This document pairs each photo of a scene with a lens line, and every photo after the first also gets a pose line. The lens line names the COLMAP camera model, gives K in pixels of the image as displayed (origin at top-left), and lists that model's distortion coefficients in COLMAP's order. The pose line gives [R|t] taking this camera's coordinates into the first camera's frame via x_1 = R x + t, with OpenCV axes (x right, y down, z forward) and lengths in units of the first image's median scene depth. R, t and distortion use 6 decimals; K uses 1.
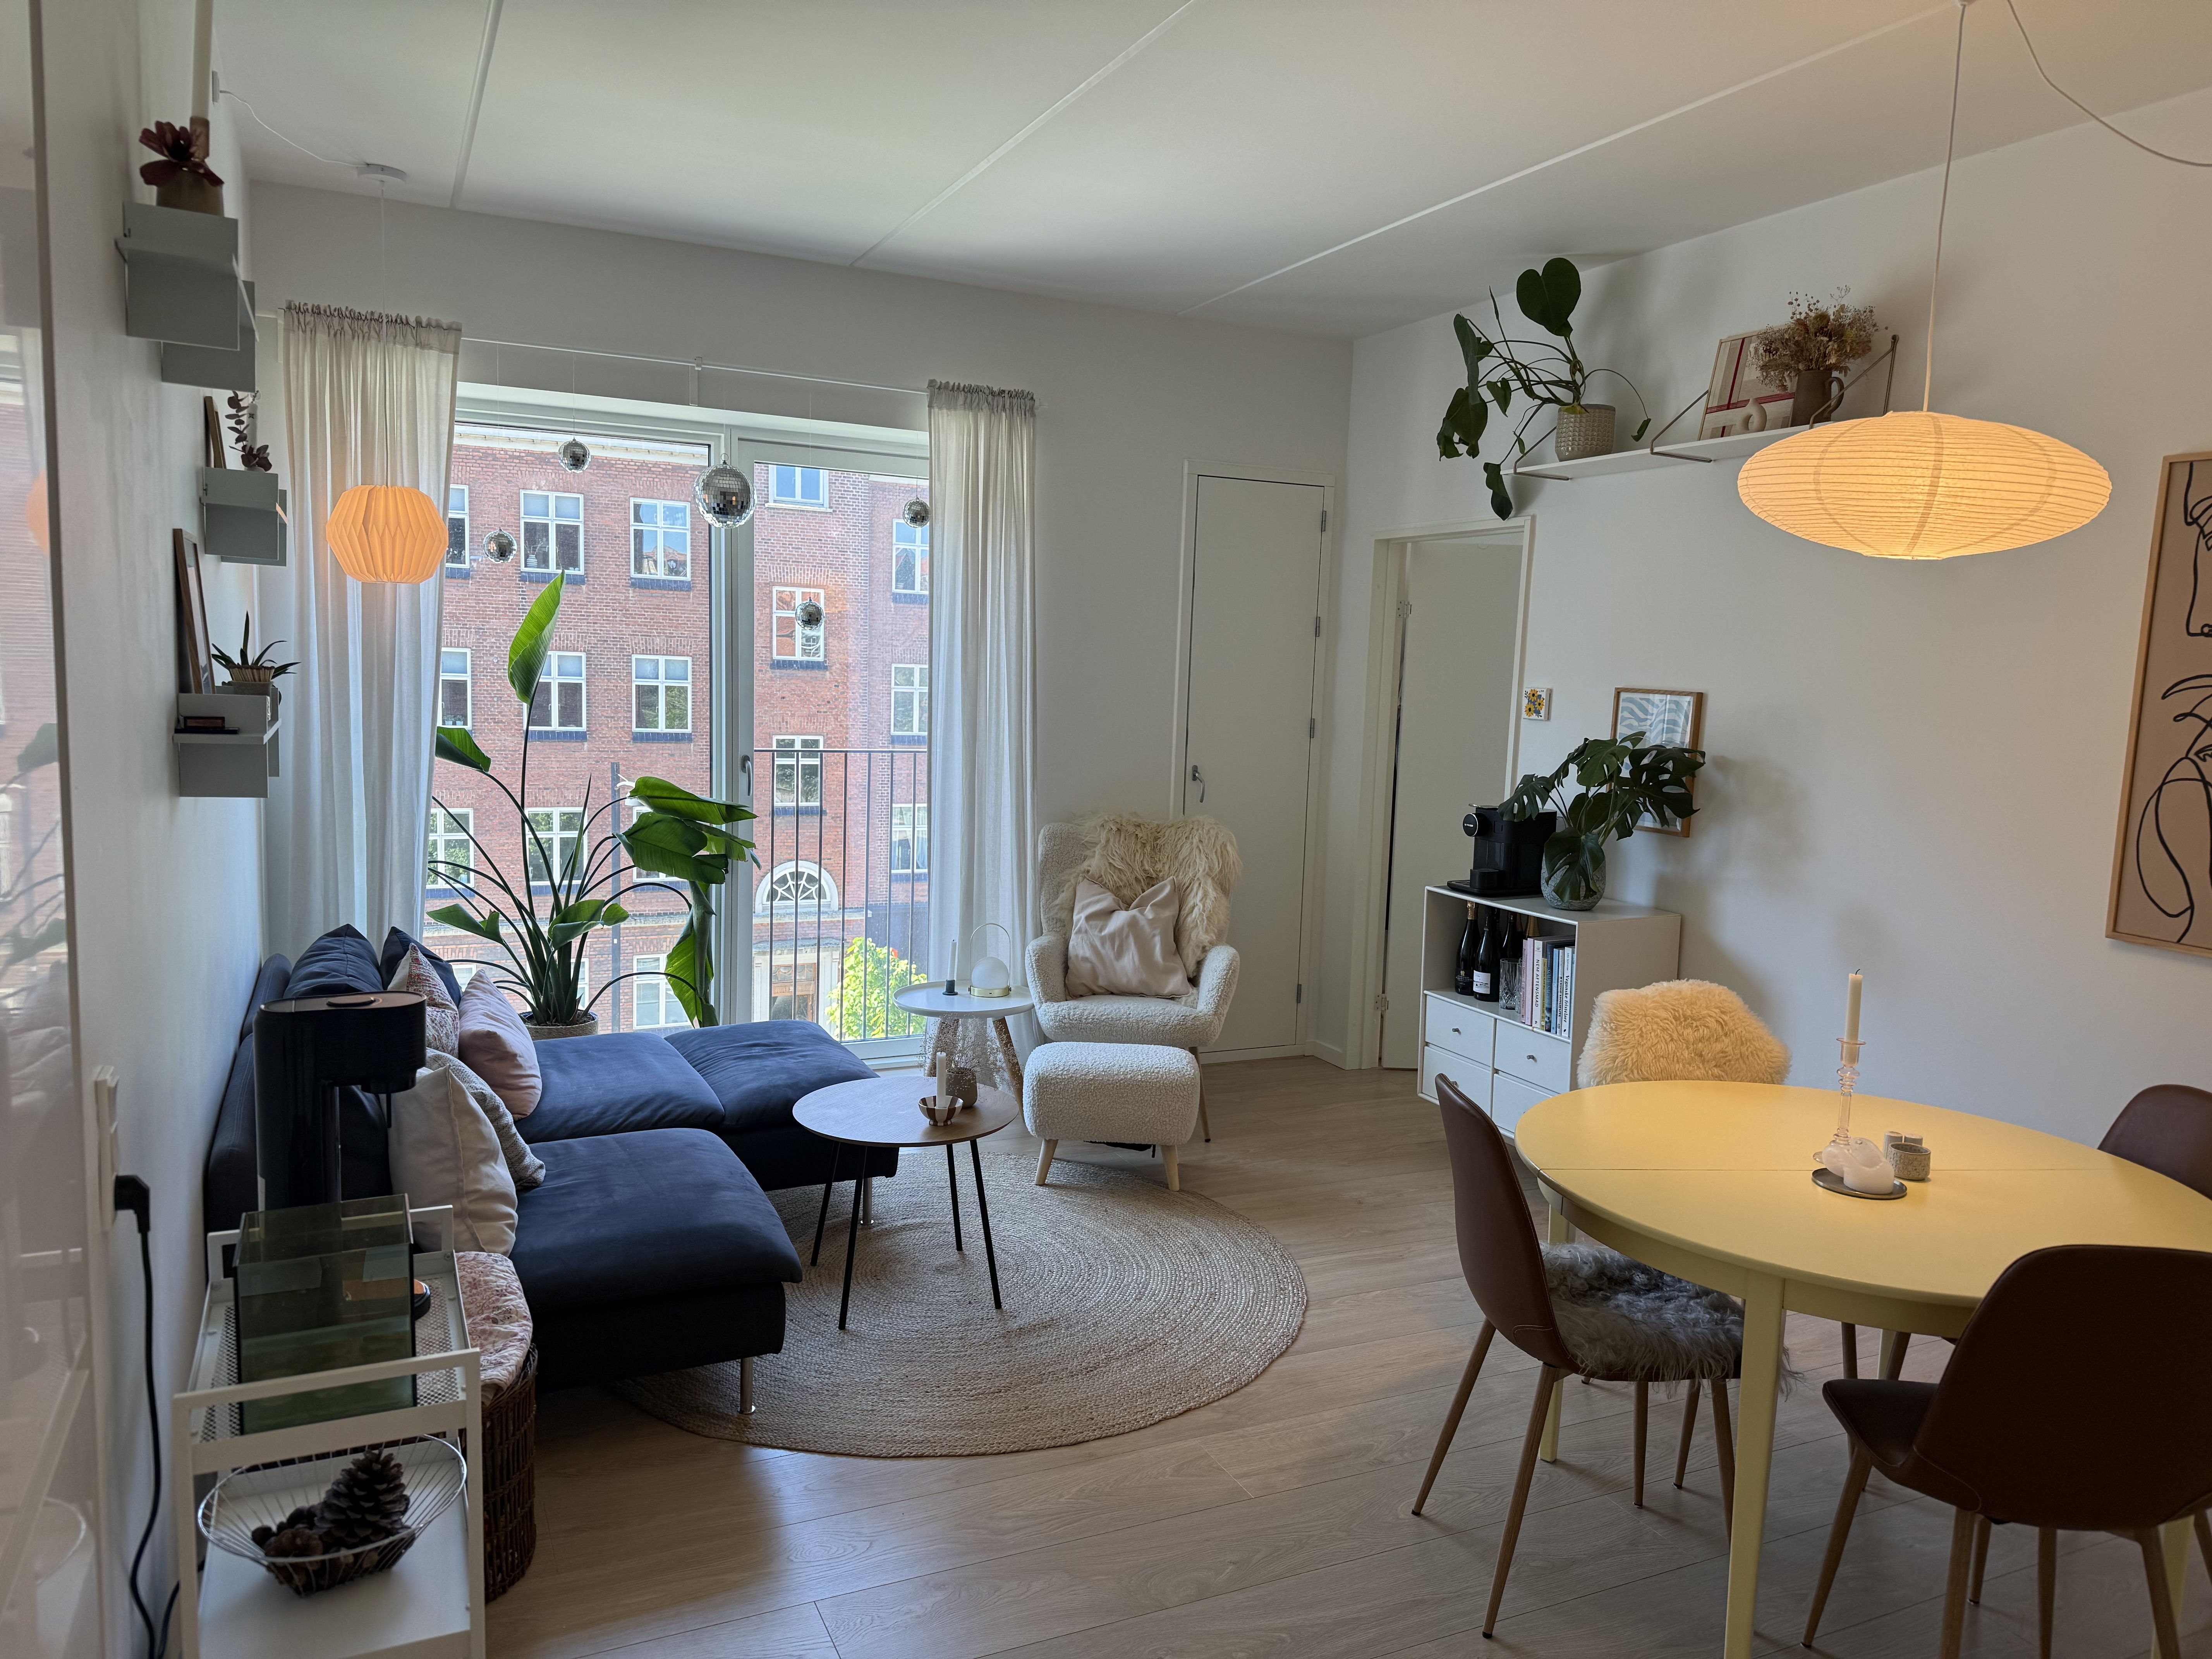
lens RADIAL K [[1564.0, 0, 1108.5], [0, 1564.0, 846.8], [0, 0, 1]] dist [0.008069, -0.006437]
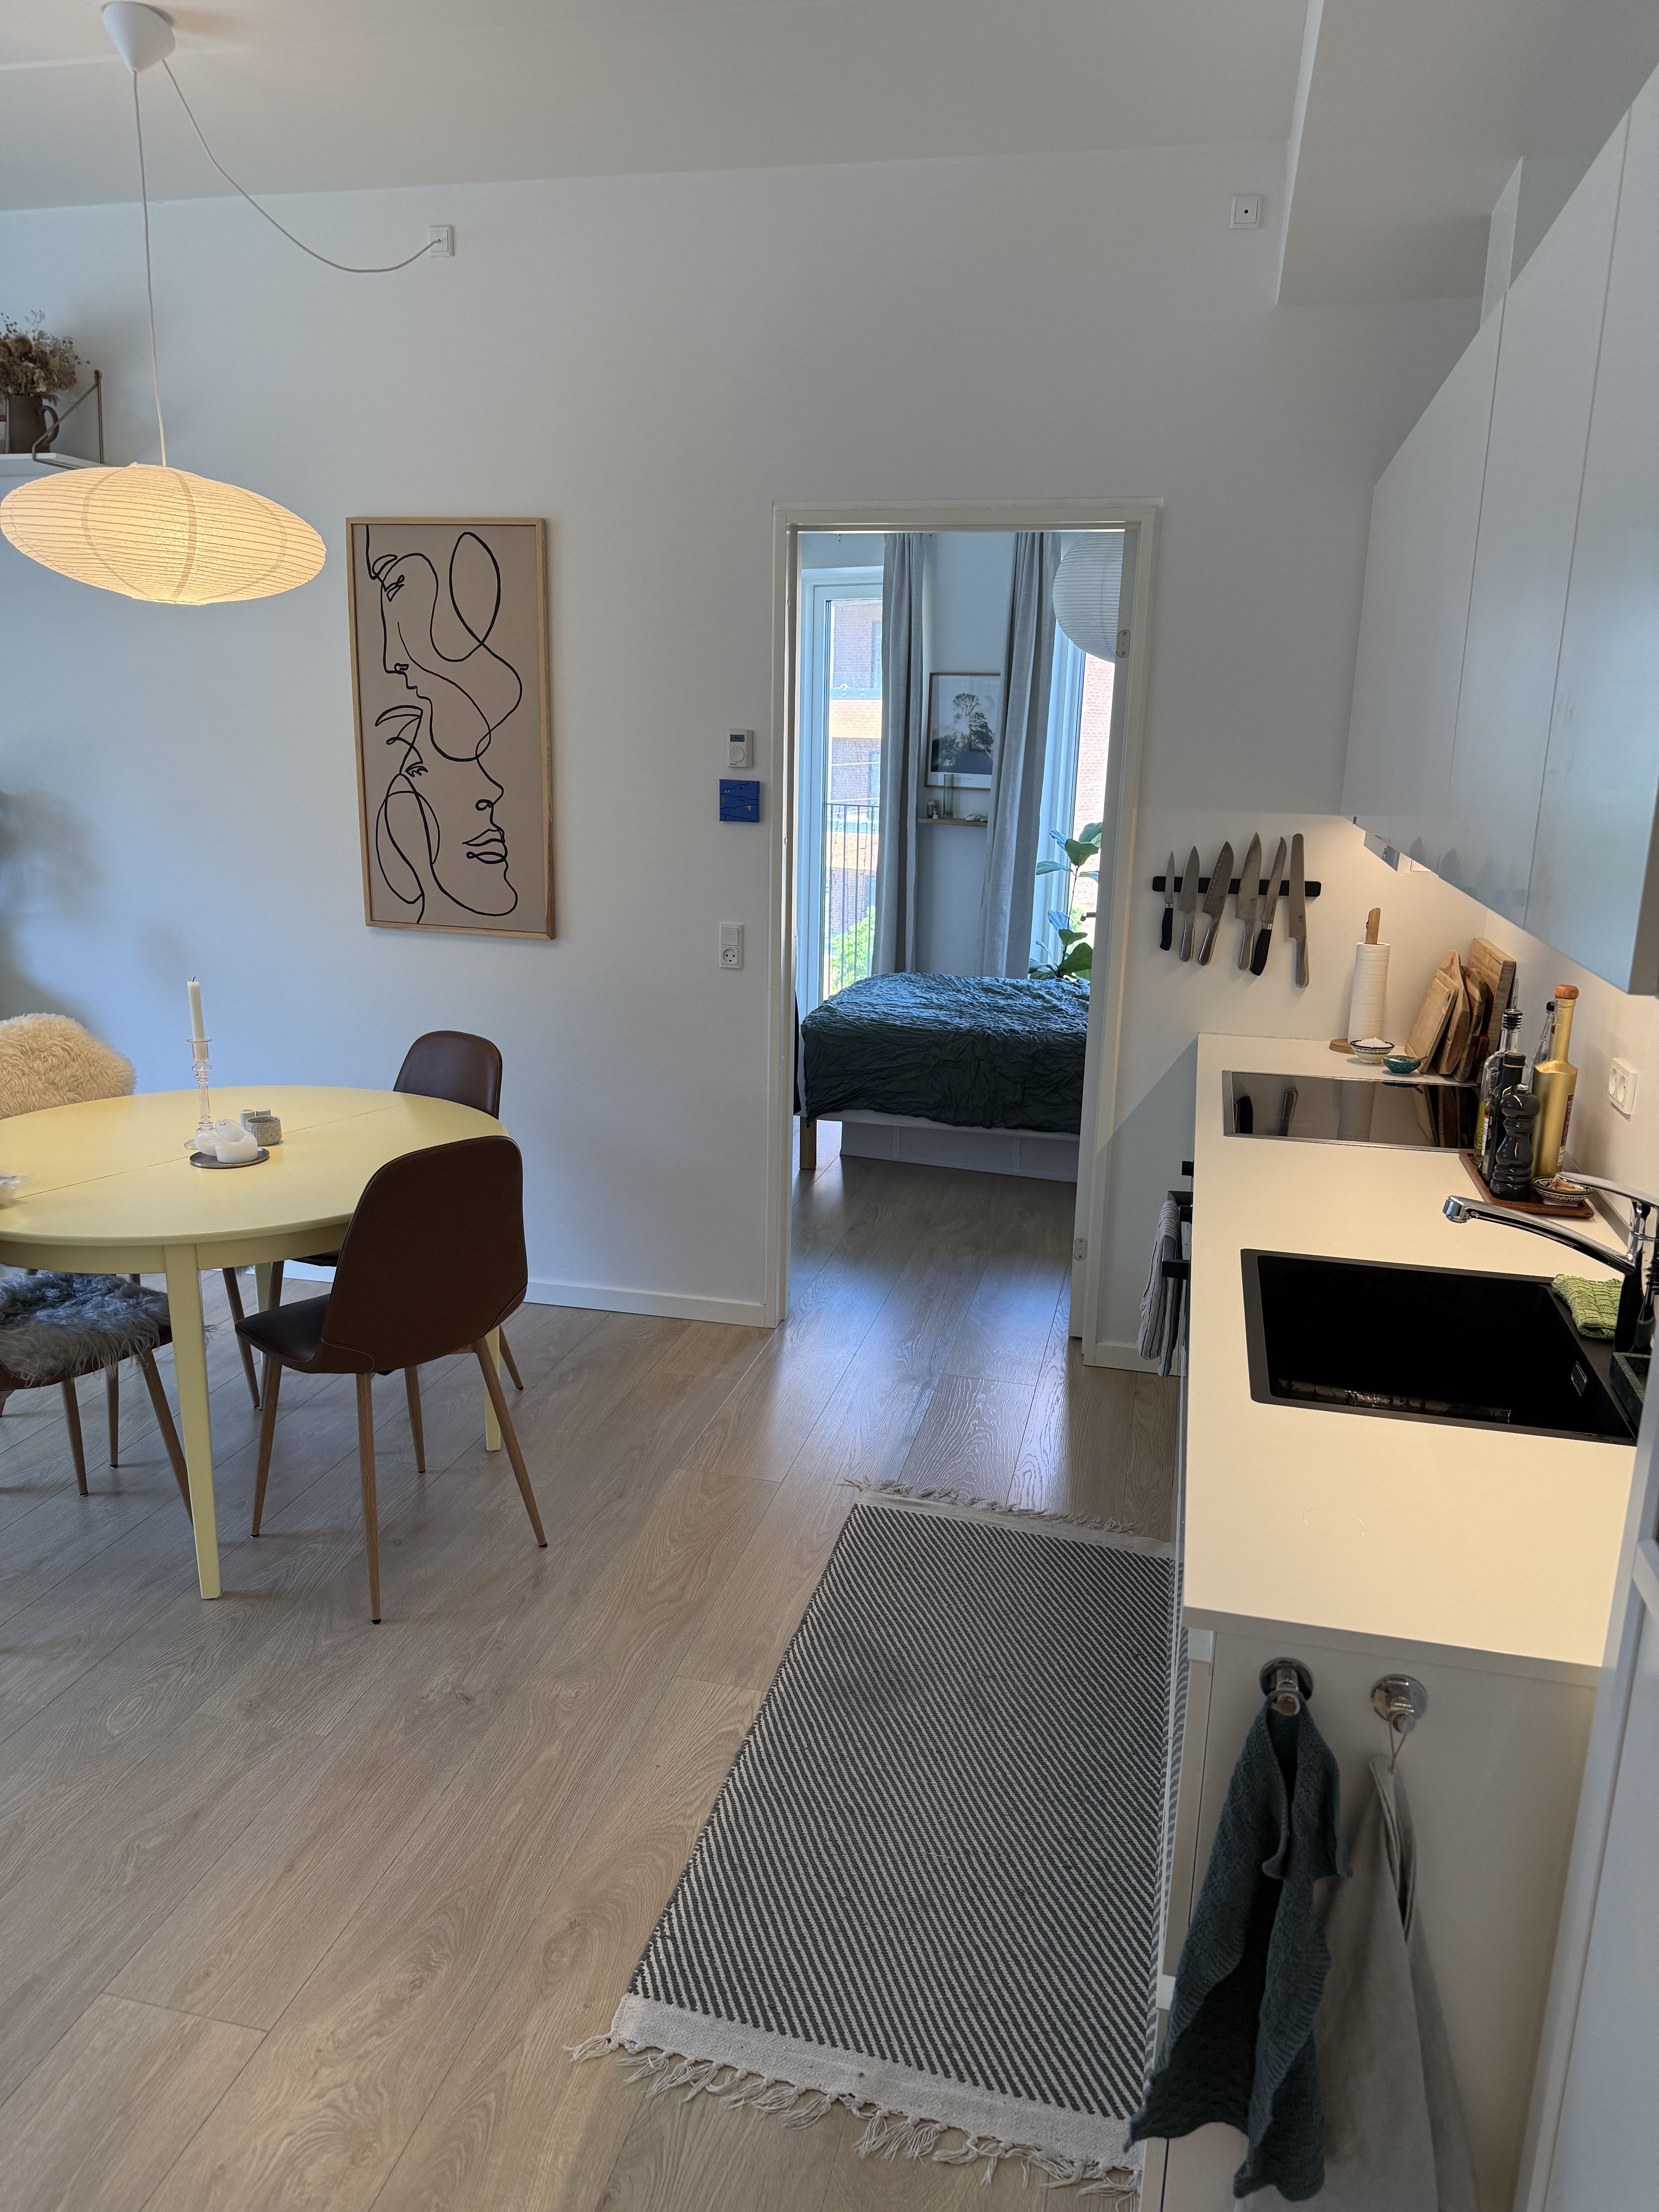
lens RADIAL K [[1554.6, 0, 829.5], [0, 1554.6, 1106.0], [0, 0, 1]] dist [-0.047133, -0.000943]
pose [[0.631335, -0.199586, 0.749387, -0.081172], [0.085552, 0.978342, 0.188489, -0.001614], [-0.770777, -0.054888, 0.634737, -0.064665]]
